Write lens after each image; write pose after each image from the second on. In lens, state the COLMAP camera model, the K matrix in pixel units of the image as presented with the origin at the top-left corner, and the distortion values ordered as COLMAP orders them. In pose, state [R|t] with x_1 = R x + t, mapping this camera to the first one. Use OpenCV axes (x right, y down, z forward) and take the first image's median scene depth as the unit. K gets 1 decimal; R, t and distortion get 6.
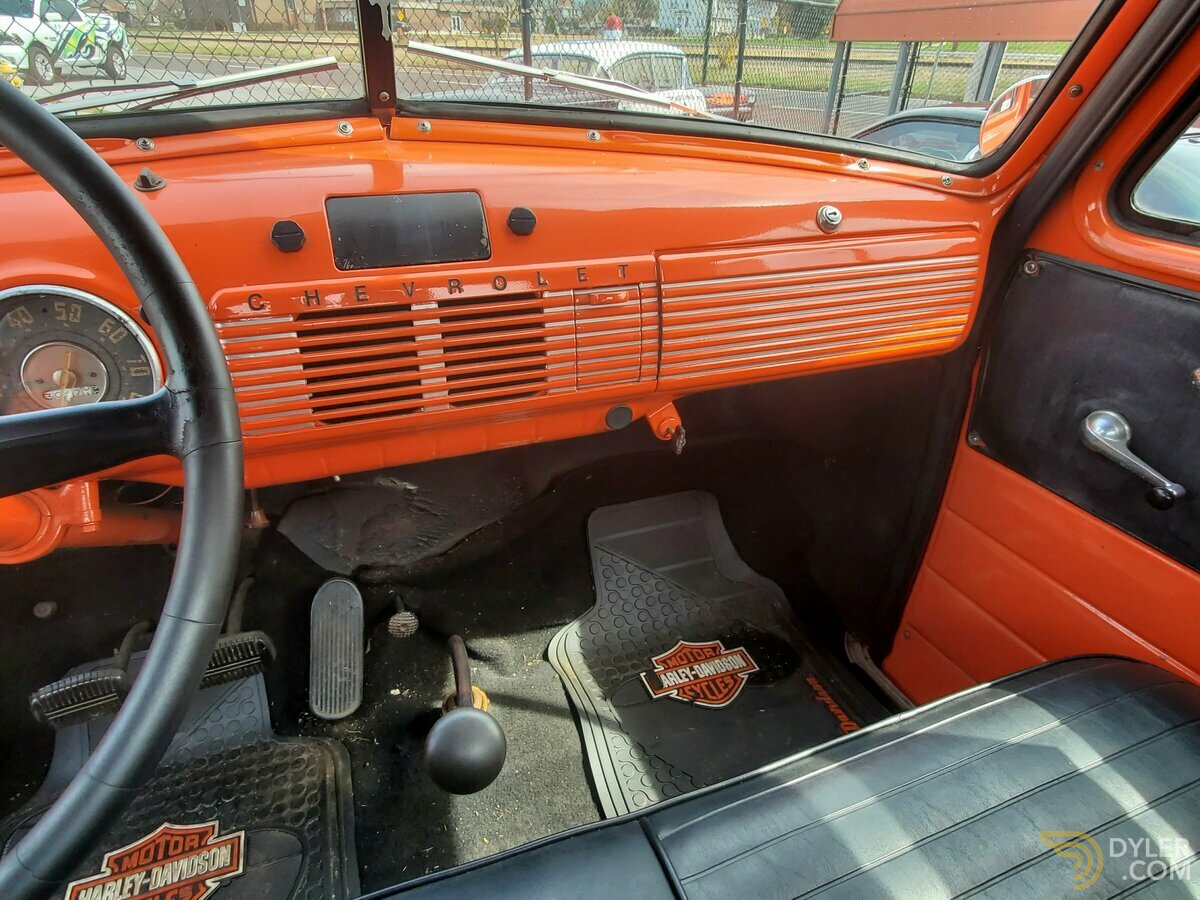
lens RADIAL K [[690.3, 0, 600.0], [0, 690.3, 450.0], [0, 0, 1]] dist [-0.014266, 0.018684]
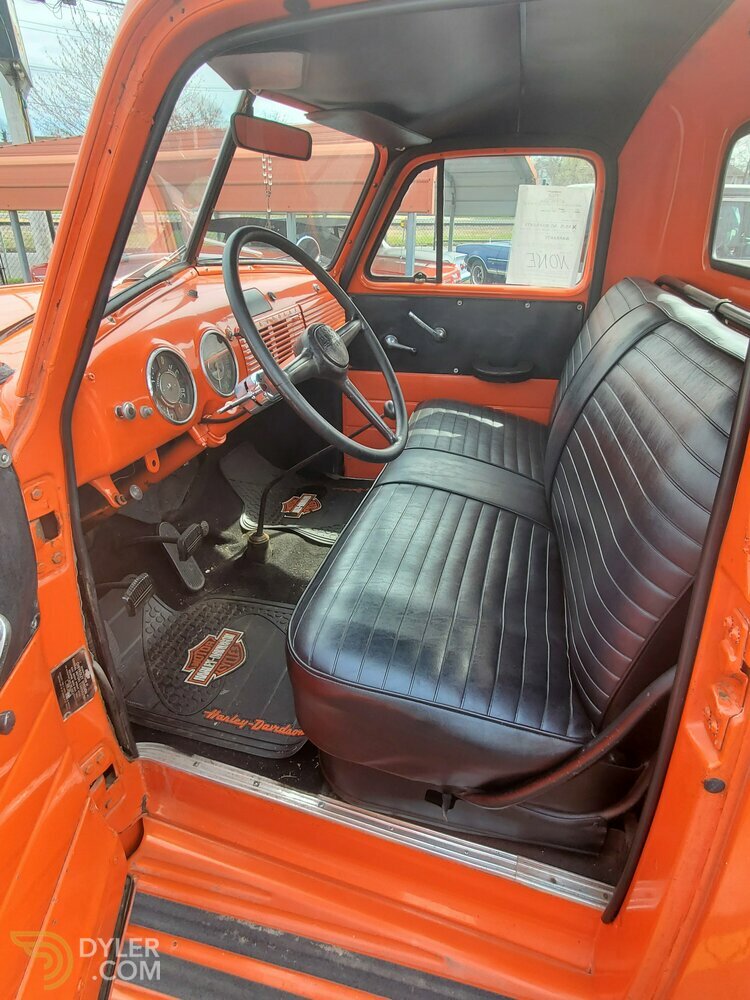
lens RADIAL K [[575.3, 0, 375.0], [0, 575.3, 500.0], [0, 0, 1]] dist [-0.014266, 0.018684]
pose [[0.548463, -0.385224, 0.742153, -1.270976], [0.424185, 0.893054, 0.150072, 0.158509], [-0.720594, 0.232501, 0.653213, -0.424320]]
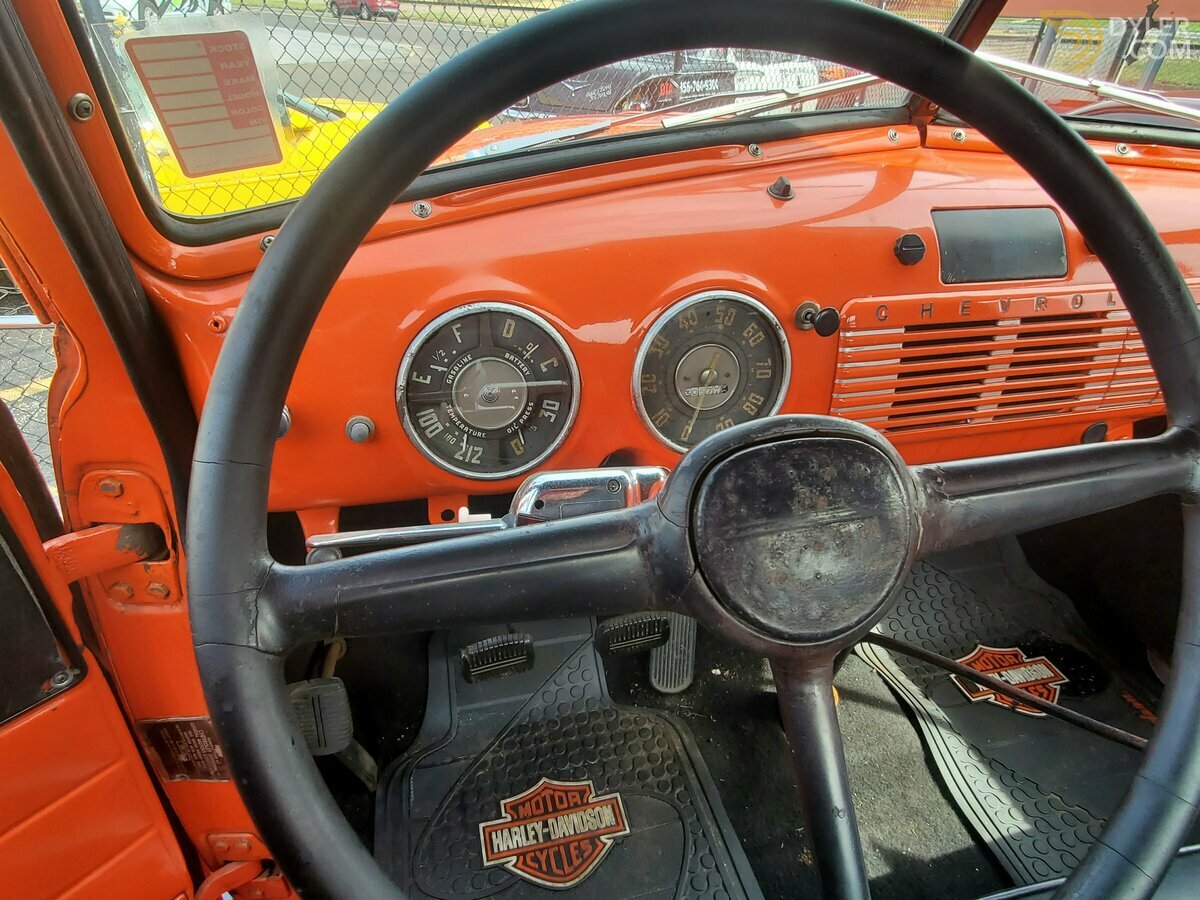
lens RADIAL K [[687.6, 0, 598.0], [0, 687.6, 447.3], [0, 0, 1]] dist [0.002482, 0.000926]
pose [[0.995299, 0.068806, -0.068156, -0.483799], [-0.066261, 0.997043, 0.038927, -0.015357], [0.070633, -0.034228, 0.996915, -0.036410]]
